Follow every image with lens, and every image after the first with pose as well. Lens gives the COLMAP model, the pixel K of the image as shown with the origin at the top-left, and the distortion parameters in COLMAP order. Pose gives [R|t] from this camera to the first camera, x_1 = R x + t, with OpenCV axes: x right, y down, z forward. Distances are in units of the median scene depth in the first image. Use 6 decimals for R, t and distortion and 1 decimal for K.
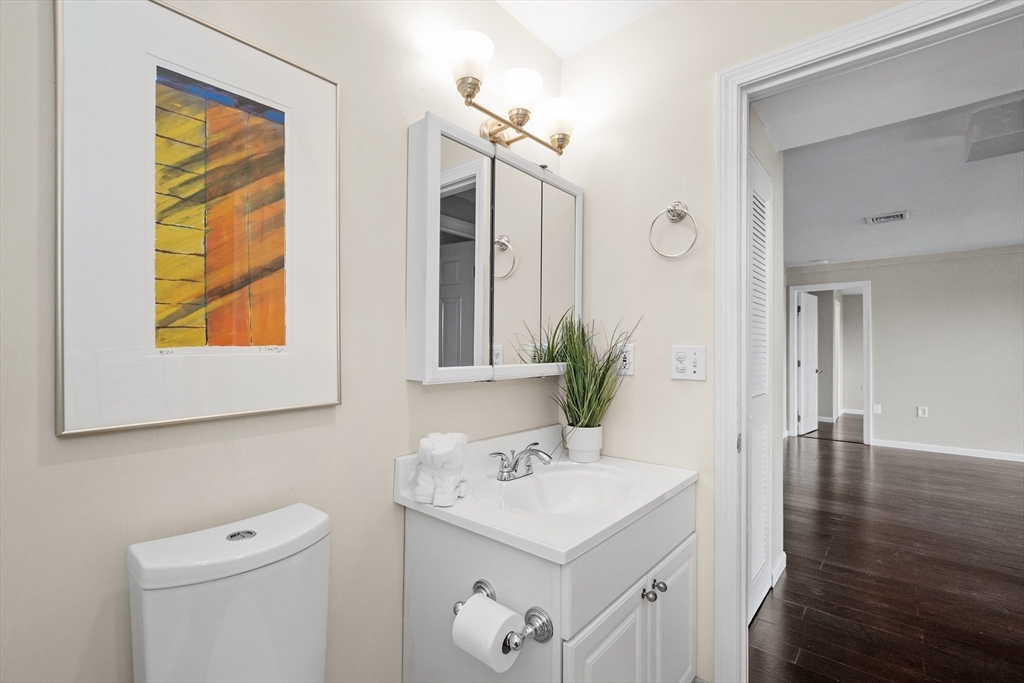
lens RADIAL K [[454.0, 0, 521.1], [0, 454.0, 350.0], [0, 0, 1]] dist [-0.017764, 0.004376]
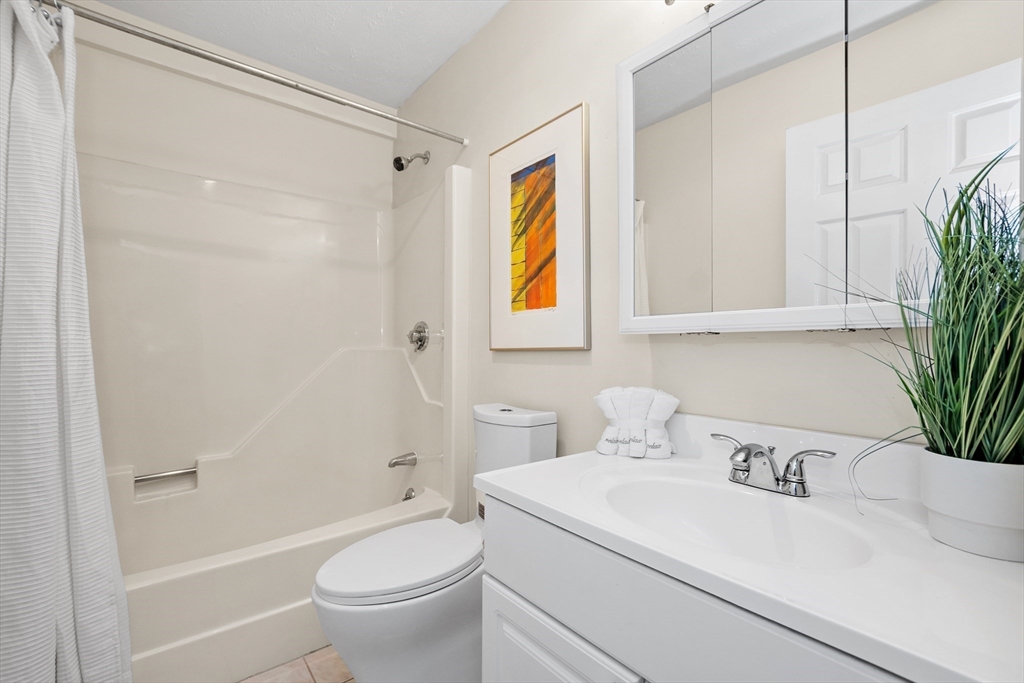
lens RADIAL K [[454.0, 0, 512.4], [0, 454.0, 341.1], [0, 0, 1]] dist [-0.017764, 0.004376]
pose [[-0.207386, 0.000615, -0.978259, 1.084821], [-0.001265, 0.999999, 0.000897, 0.112509], [0.978258, 0.001423, -0.207385, 1.280419]]
